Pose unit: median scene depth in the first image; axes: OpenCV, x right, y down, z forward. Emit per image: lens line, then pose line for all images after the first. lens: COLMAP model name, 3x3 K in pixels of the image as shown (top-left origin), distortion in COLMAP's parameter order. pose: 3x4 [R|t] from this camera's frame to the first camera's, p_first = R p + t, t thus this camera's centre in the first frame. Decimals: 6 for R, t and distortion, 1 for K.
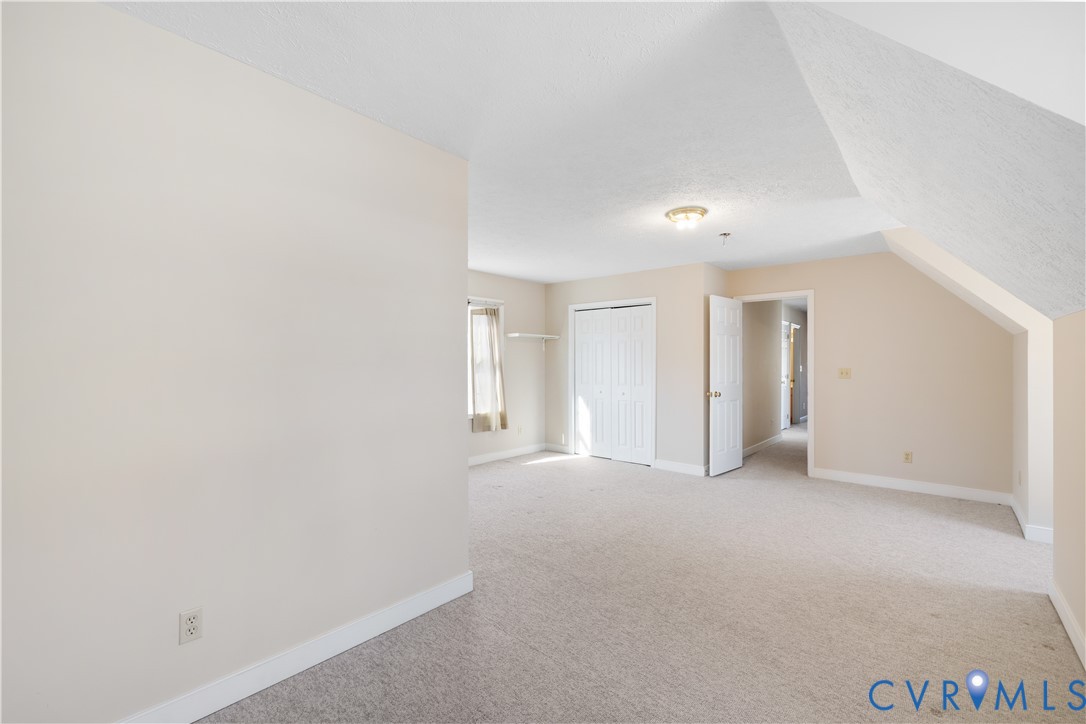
lens RADIAL K [[461.3, 0, 539.9], [0, 461.3, 362.4], [0, 0, 1]] dist [0.000404, 0.000241]
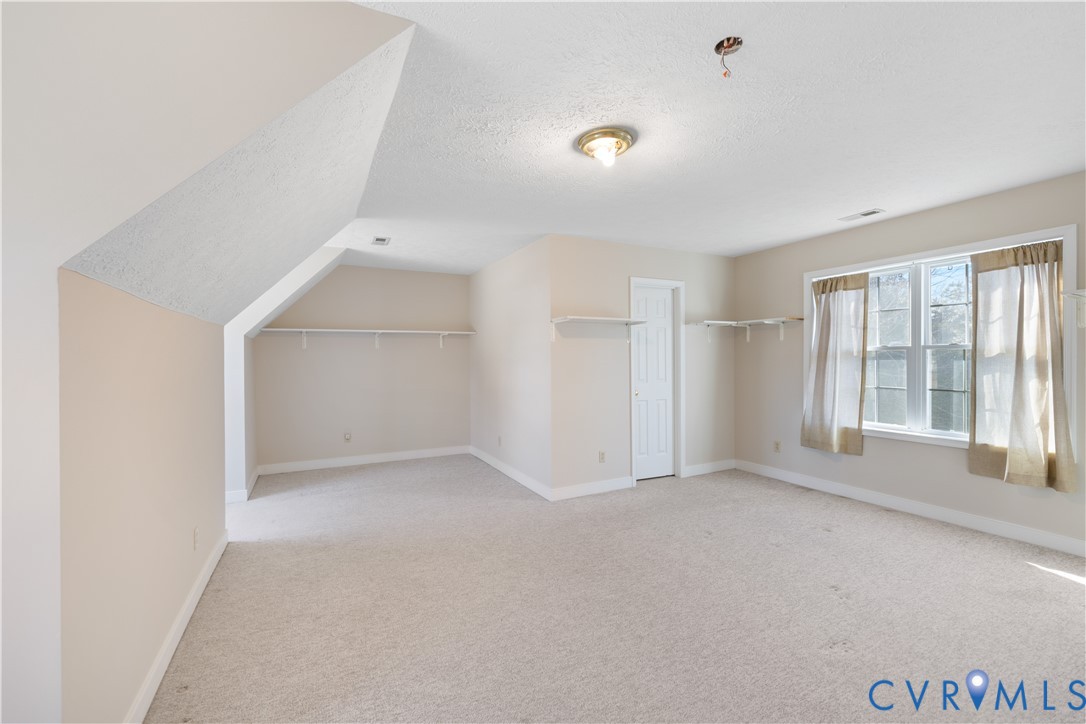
lens RADIAL K [[458.7, 0, 542.3], [0, 458.7, 356.9], [0, 0, 1]] dist [0.000200, 0.000212]
pose [[-0.373599, -0.003121, -0.927585, 0.971555], [0.005864, 0.999966, -0.005727, 0.005292], [0.927572, -0.007578, -0.373568, 1.146756]]
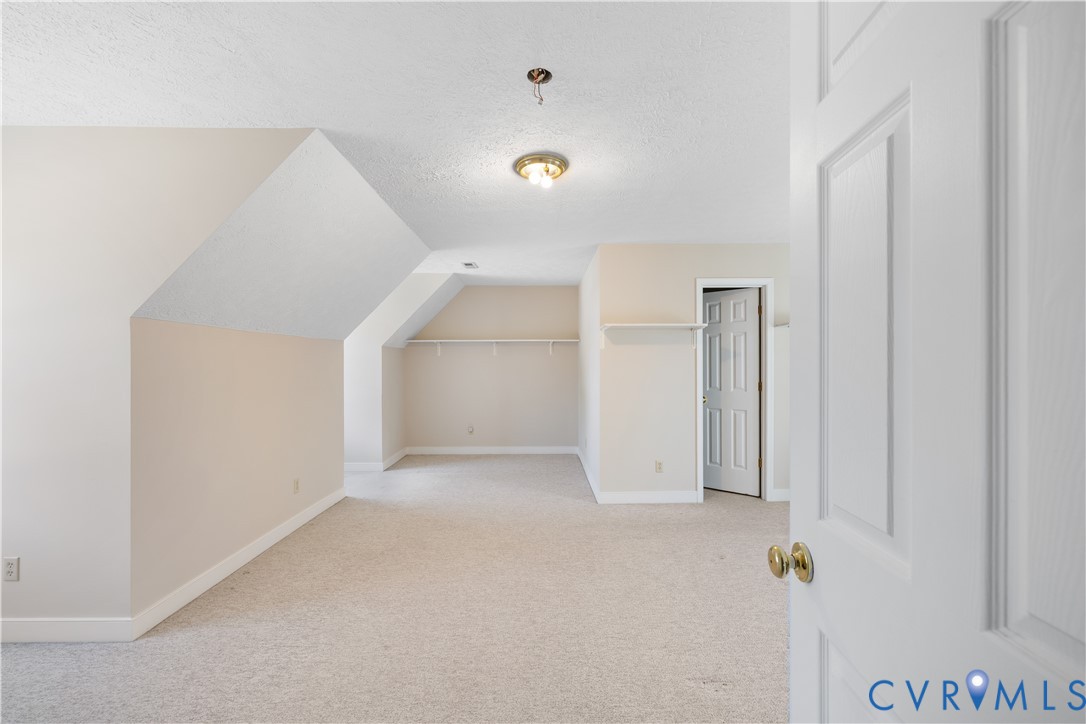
lens RADIAL K [[461.3, 0, 539.9], [0, 461.3, 362.4], [0, 0, 1]] dist [0.000404, 0.000241]
pose [[-0.749870, -0.005023, -0.661566, 0.799155], [-0.000429, 0.999975, -0.007106, 0.004320], [0.661585, -0.005045, -0.749853, 1.531230]]
